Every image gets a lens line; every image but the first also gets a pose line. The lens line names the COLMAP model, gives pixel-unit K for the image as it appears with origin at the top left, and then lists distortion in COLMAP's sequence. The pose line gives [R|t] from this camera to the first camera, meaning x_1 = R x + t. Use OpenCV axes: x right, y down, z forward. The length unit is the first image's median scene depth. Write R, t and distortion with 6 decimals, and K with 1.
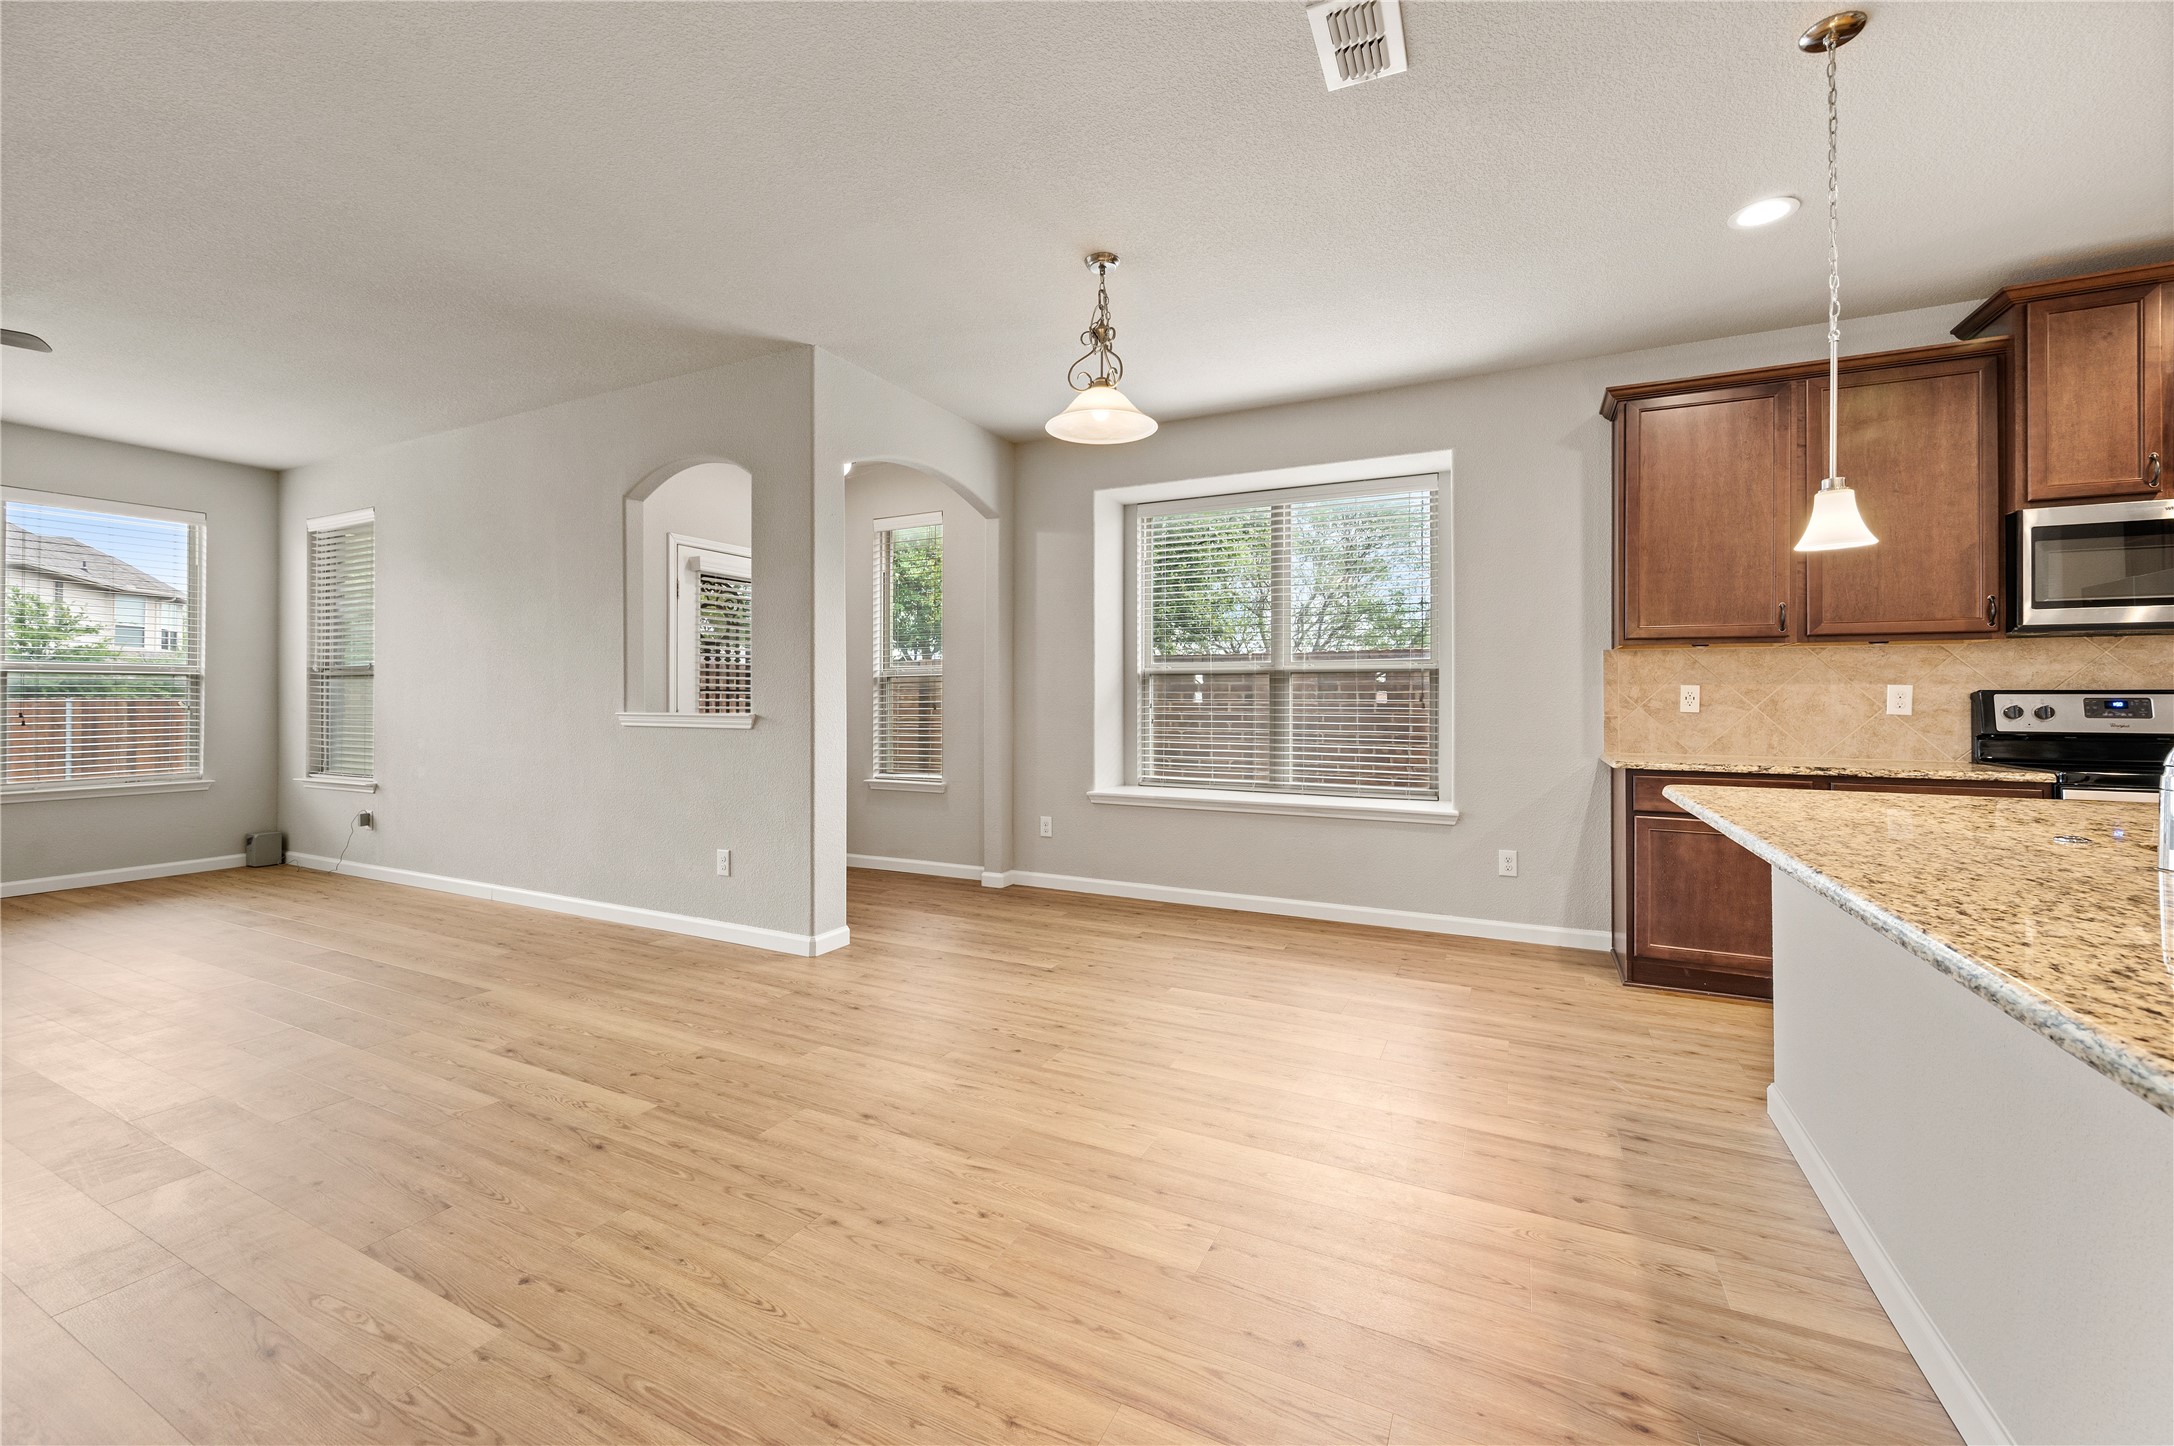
lens RADIAL K [[869.6, 0, 1038.3], [0, 869.6, 697.7], [0, 0, 1]] dist [-0.000604, 0.000075]
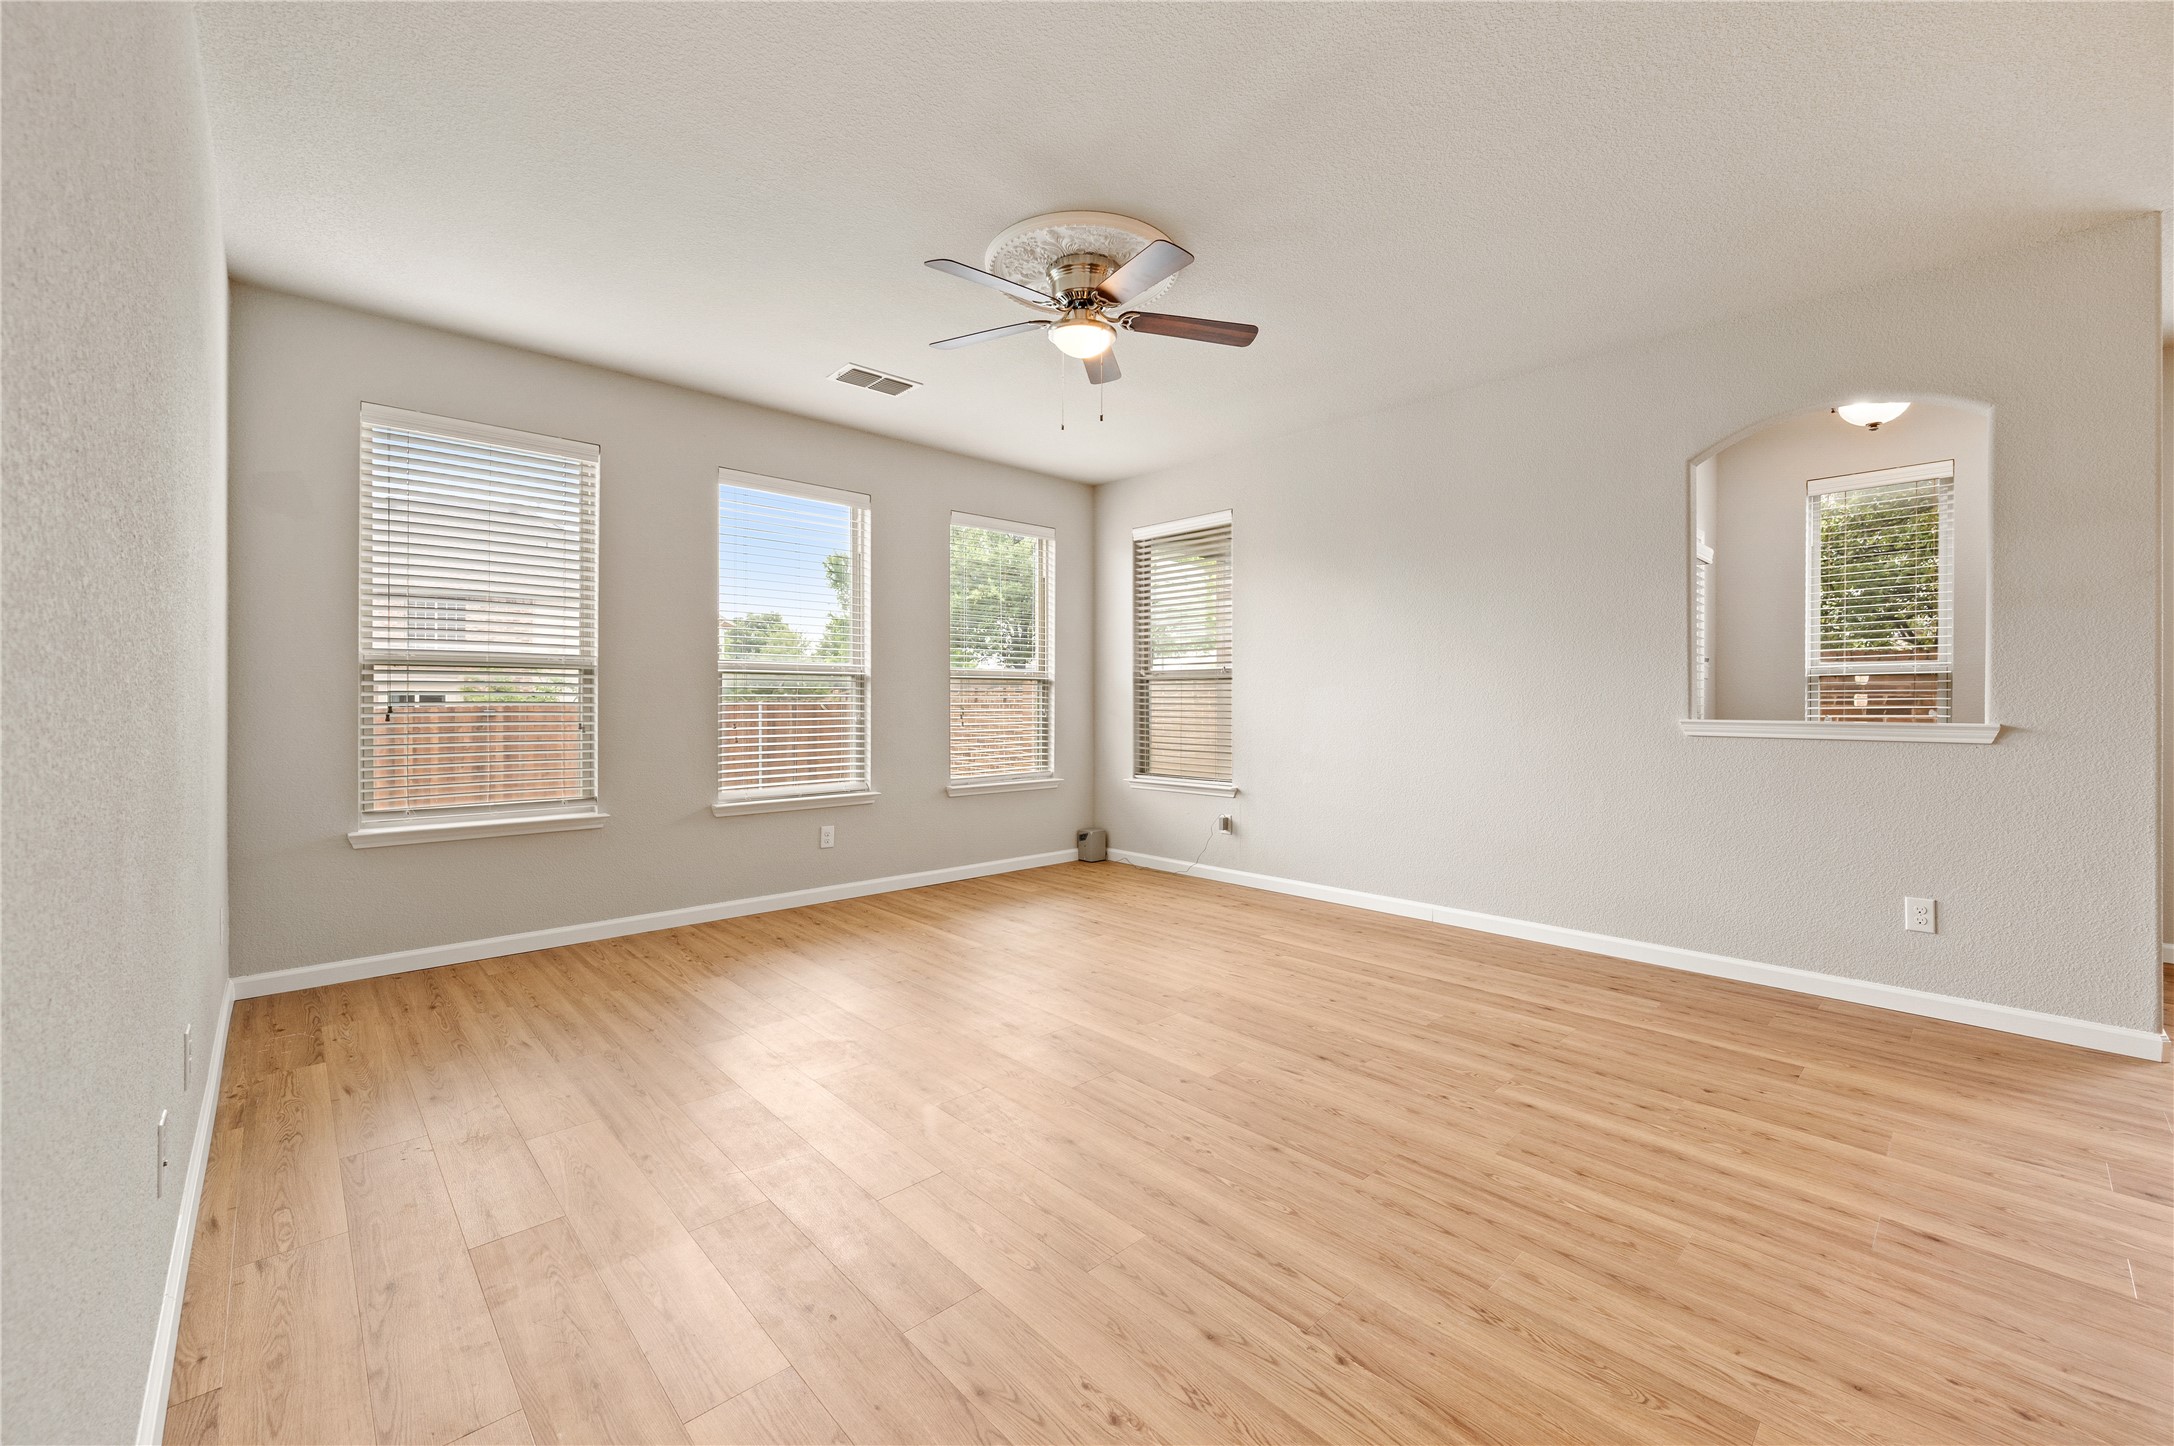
lens RADIAL K [[869.6, 0, 1073.1], [0, 869.6, 706.4], [0, 0, 1]] dist [-0.000604, 0.000075]
pose [[0.939023, 0.003467, -0.343837, -0.984469], [-0.000815, 0.999969, 0.007859, -0.002948], [0.343853, -0.007099, 0.938996, 0.013937]]
